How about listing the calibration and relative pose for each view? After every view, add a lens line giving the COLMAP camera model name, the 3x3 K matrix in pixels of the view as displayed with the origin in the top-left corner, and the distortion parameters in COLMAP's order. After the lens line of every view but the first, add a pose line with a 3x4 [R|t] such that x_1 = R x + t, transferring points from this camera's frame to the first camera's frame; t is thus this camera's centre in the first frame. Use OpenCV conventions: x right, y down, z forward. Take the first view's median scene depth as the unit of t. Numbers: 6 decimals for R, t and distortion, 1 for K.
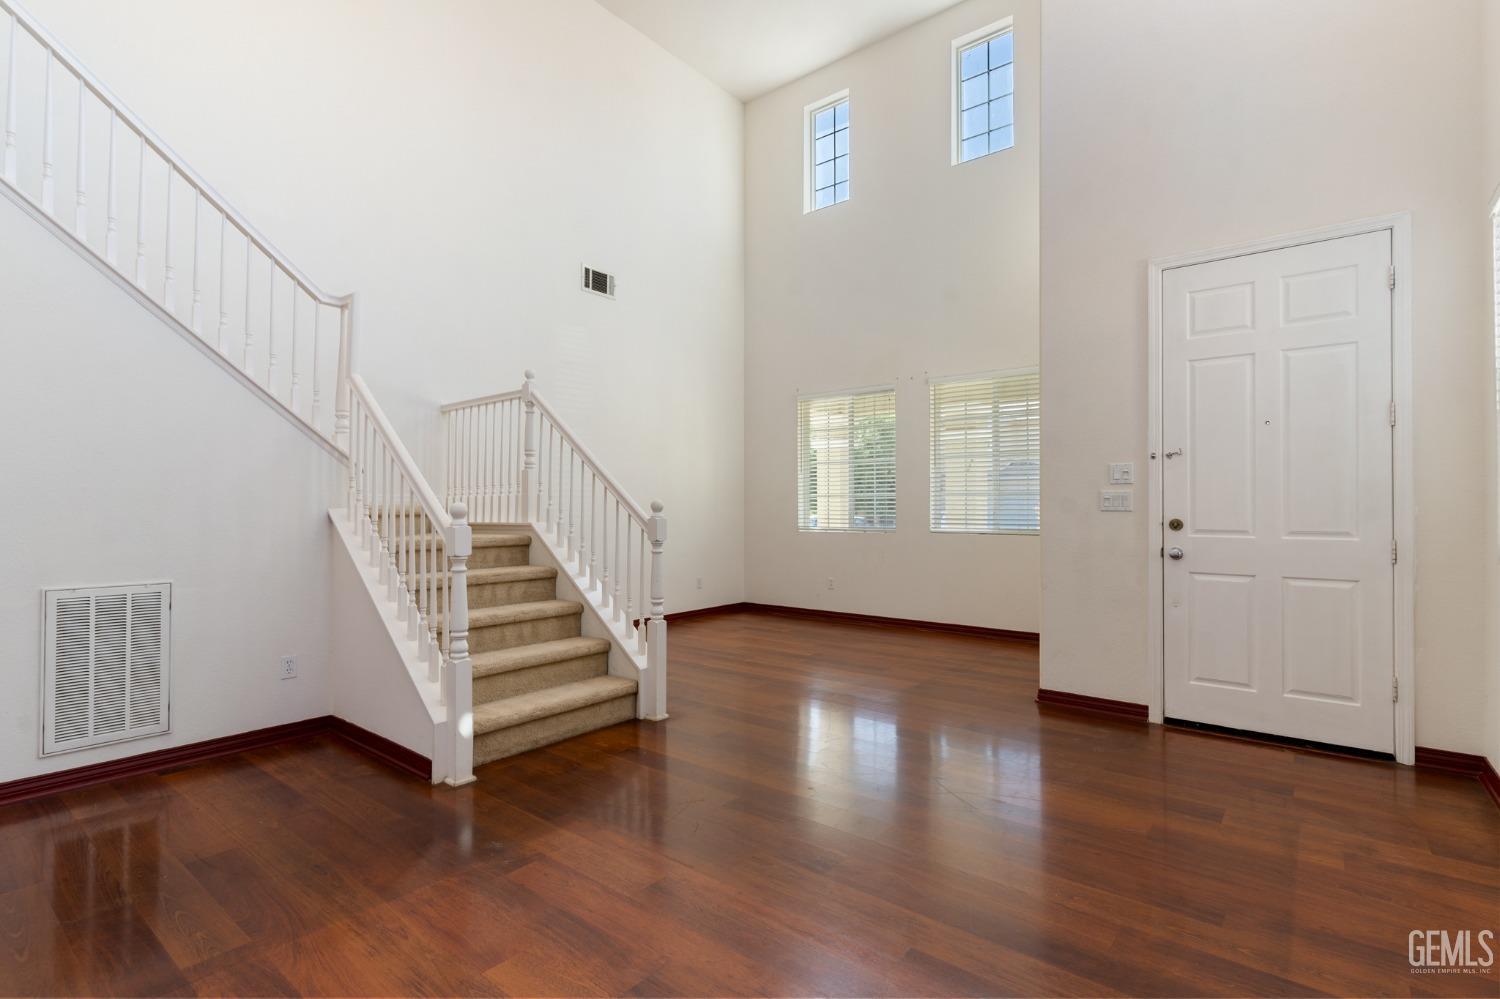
lens RADIAL K [[720.1, 0, 769.2], [0, 720.1, 497.3], [0, 0, 1]] dist [0.008998, -0.002565]
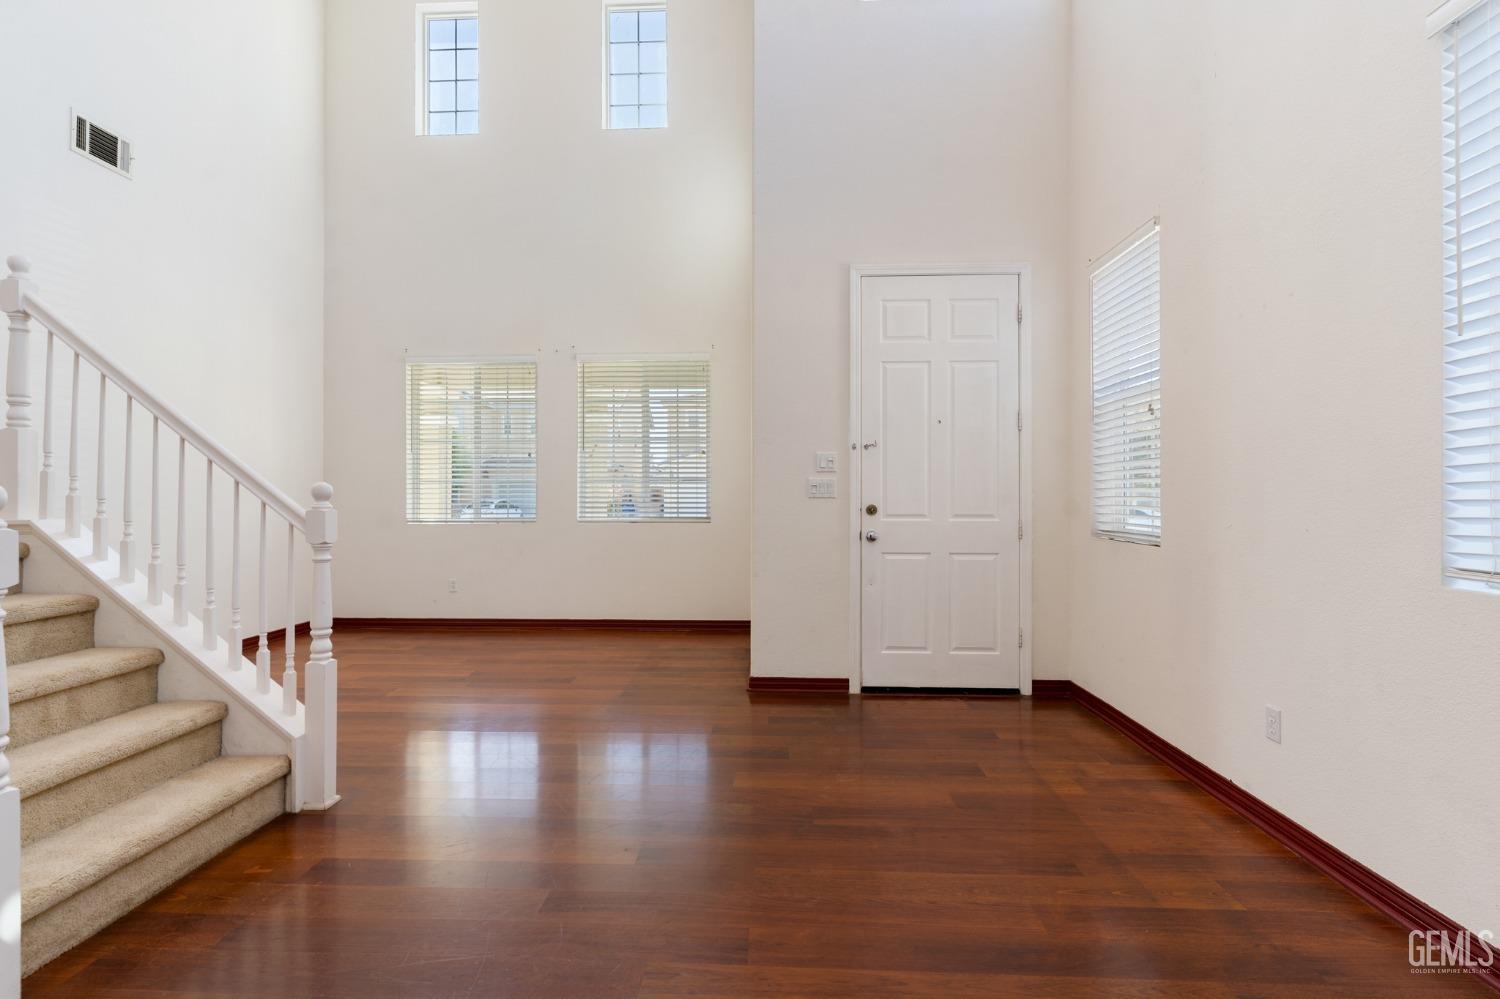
lens RADIAL K [[720.1, 0, 753.6], [0, 720.1, 488.8], [0, 0, 1]] dist [0.008998, -0.002565]
pose [[0.814297, 0.005435, 0.580423, -0.217281], [-0.007661, 0.999970, 0.001384, 0.005515], [-0.580397, -0.005573, 0.814314, 0.210001]]
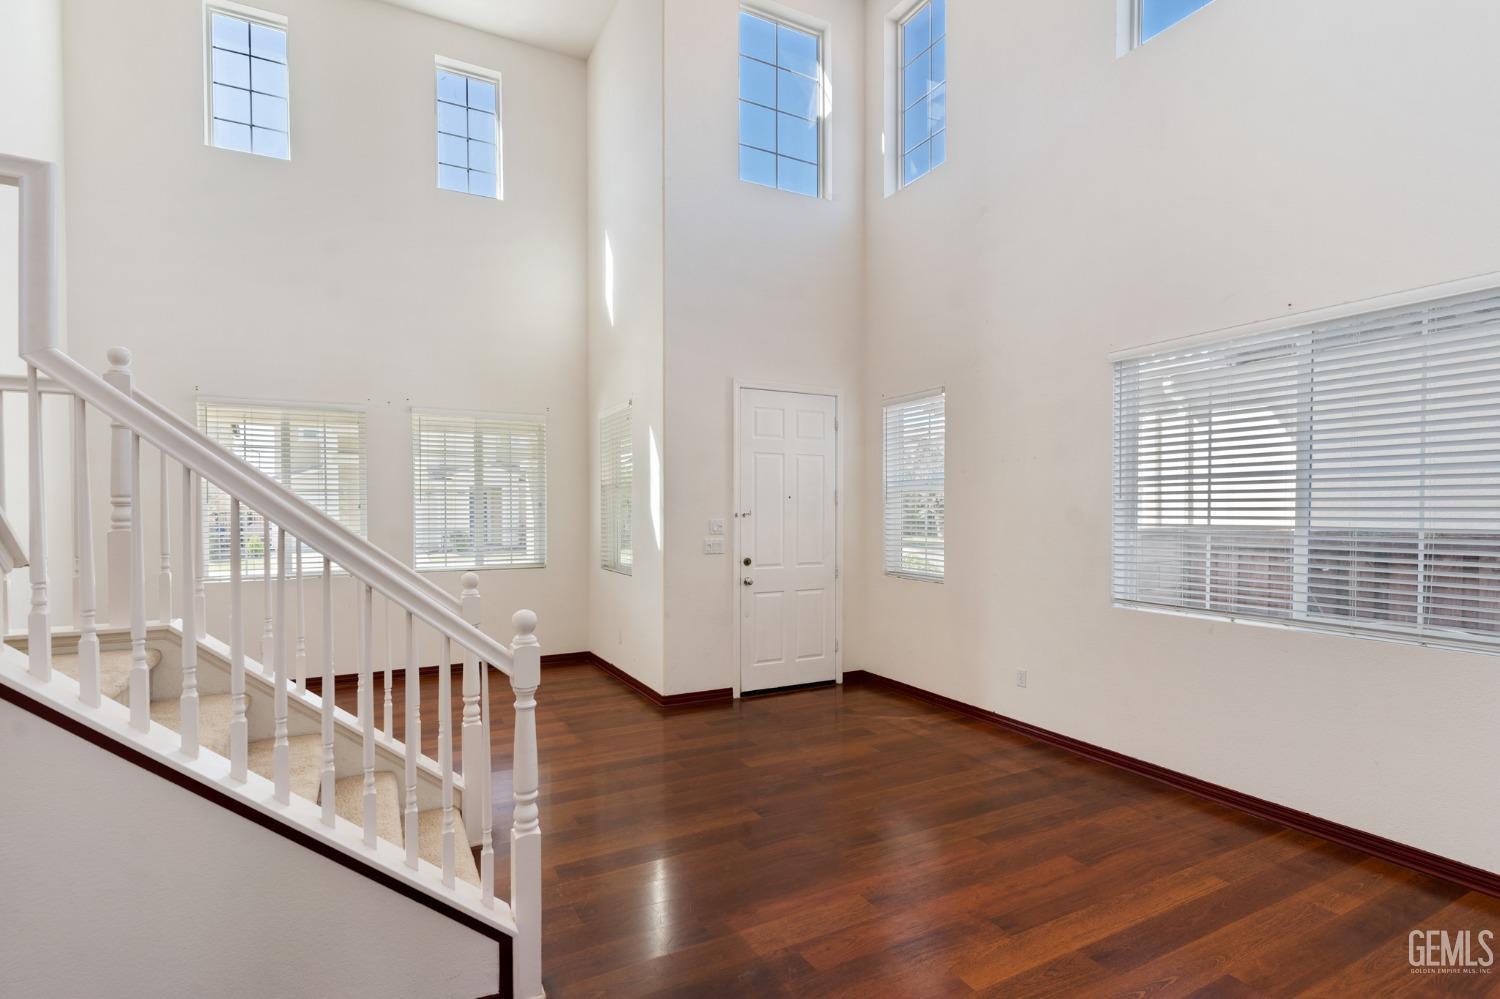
lens RADIAL K [[720.1, 0, 743.8], [0, 720.1, 512.7], [0, 0, 1]] dist [0.008998, -0.002565]
pose [[0.405992, -0.006800, 0.913851, -0.789616], [-0.013377, 0.999821, 0.013382, -0.082244], [-0.913779, -0.017657, 0.405828, 0.401777]]
